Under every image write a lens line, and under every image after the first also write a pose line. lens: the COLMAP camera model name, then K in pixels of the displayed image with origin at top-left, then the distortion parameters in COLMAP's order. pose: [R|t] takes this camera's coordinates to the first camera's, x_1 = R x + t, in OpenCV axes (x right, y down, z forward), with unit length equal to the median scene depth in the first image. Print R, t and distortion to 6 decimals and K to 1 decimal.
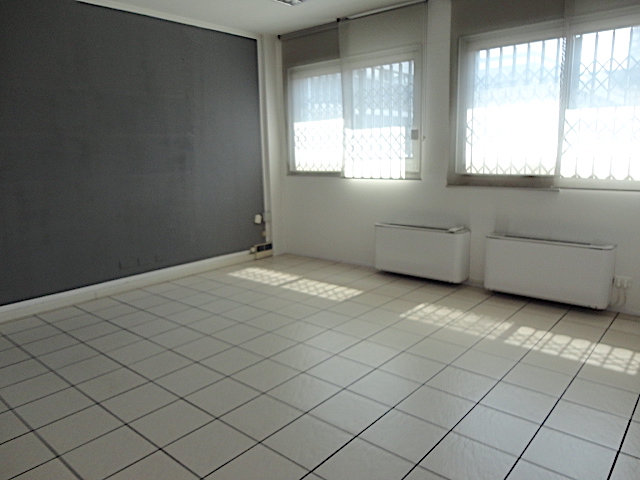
lens RADIAL K [[471.2, 0, 320.0], [0, 471.2, 240.0], [0, 0, 1]] dist [-0.000781, -0.000696]
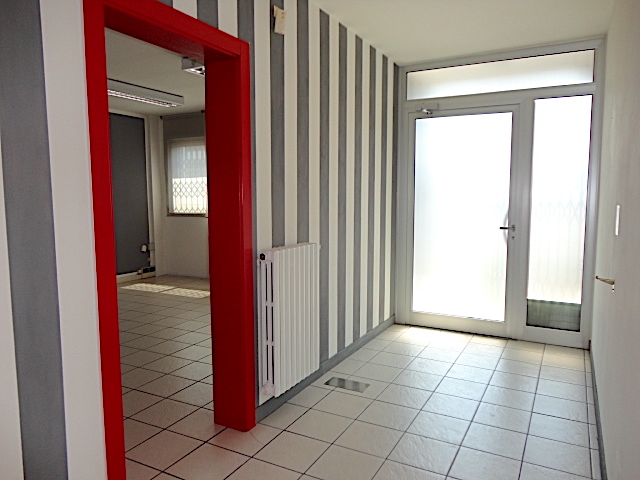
lens RADIAL K [[471.2, 0, 320.0], [0, 471.2, 240.0], [0, 0, 1]] dist [-0.000781, -0.000696]
pose [[0.974067, -0.004123, 0.226221, 0.053799], [0.023198, 0.996385, -0.081730, 0.054632], [-0.225066, 0.084858, 0.970641, -0.424558]]
